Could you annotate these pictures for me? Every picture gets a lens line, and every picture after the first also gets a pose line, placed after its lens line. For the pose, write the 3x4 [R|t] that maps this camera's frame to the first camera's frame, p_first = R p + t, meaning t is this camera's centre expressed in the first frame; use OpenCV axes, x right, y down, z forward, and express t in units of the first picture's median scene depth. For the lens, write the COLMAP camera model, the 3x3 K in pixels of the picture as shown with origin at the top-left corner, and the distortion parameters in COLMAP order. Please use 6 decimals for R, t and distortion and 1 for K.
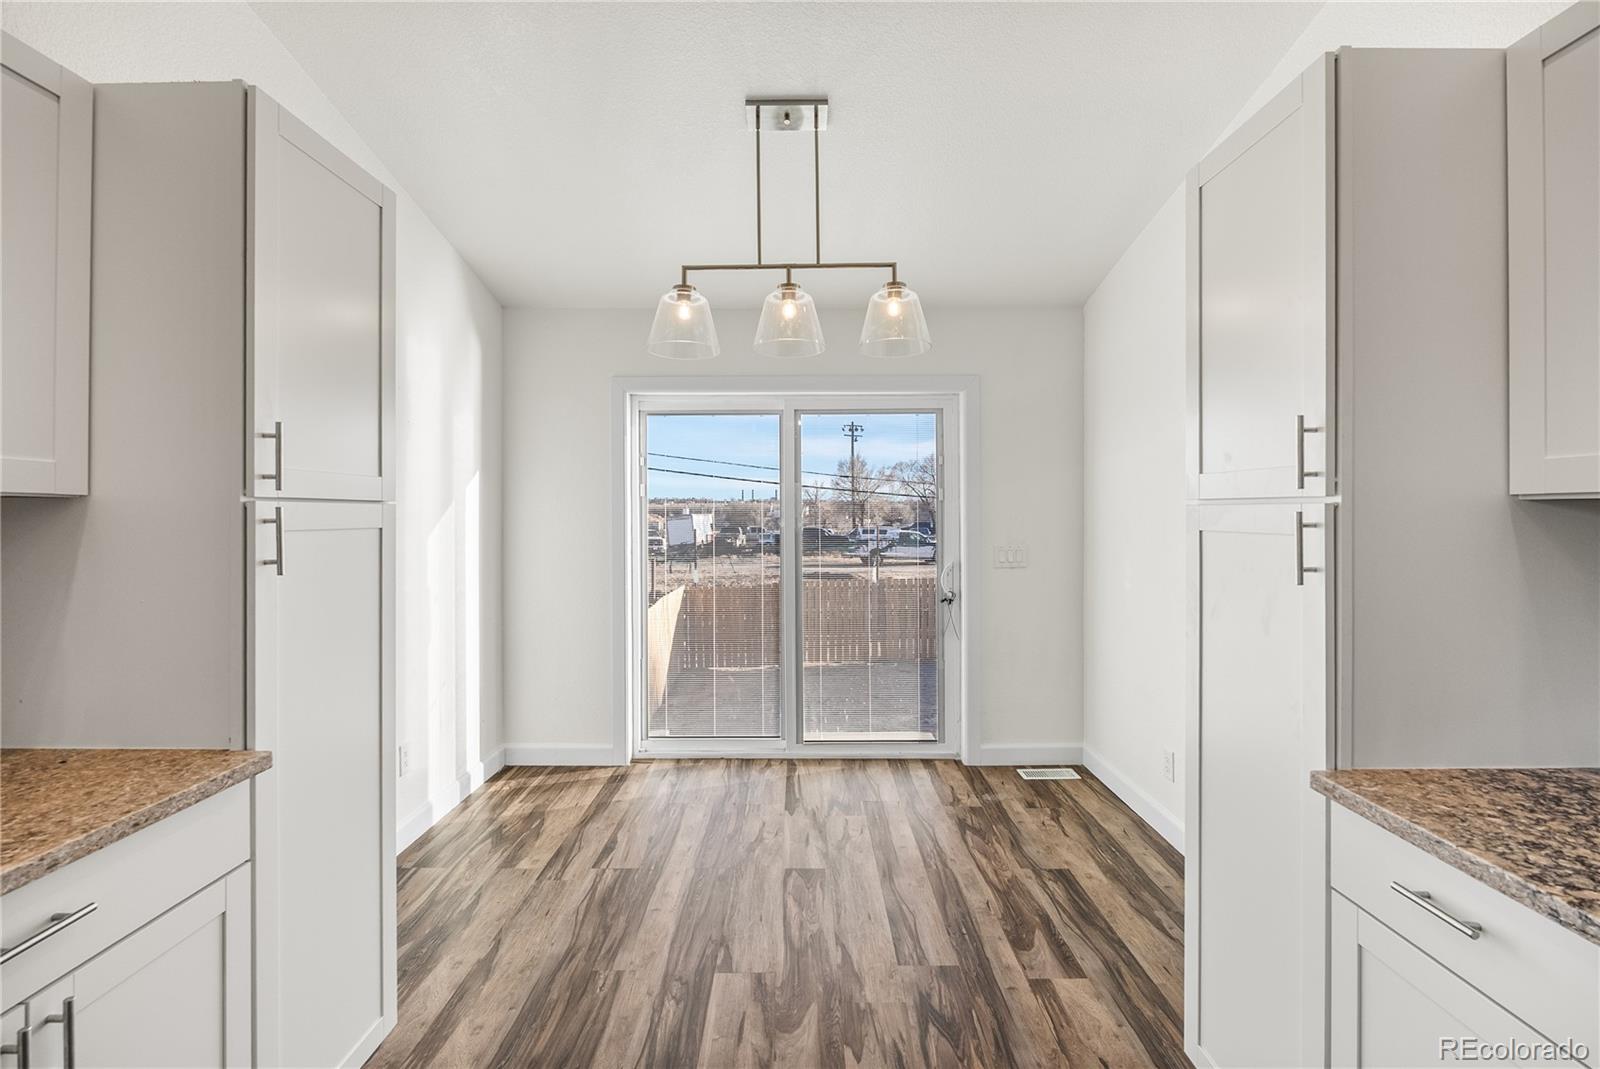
lens RADIAL K [[720.4, 0, 799.4], [0, 720.4, 509.1], [0, 0, 1]] dist [-0.002895, -0.000646]
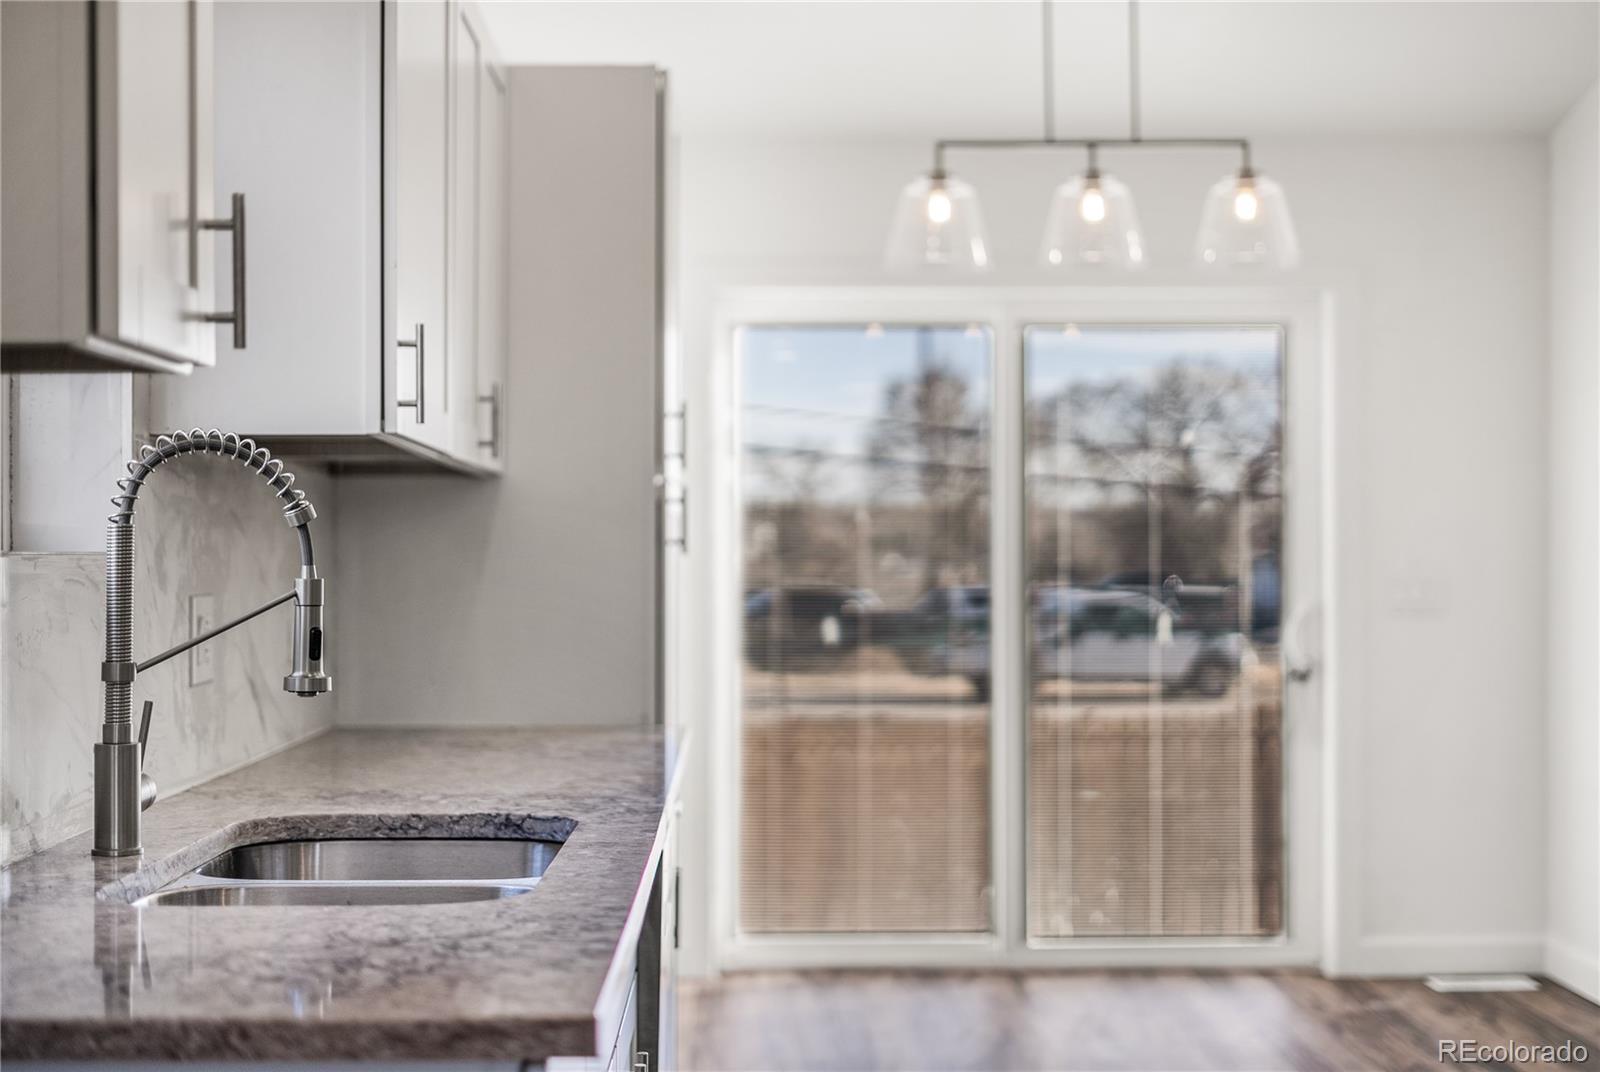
lens RADIAL K [[2388.8, 0, 801.2], [0, 2388.8, 536.4], [0, 0, 1]] dist [-0.012459, 0.000000]
pose [[0.999528, -0.001556, 0.030669, -0.243642], [0.001535, 0.999999, 0.000717, 0.023513], [-0.030670, -0.000669, 0.999529, -0.850214]]
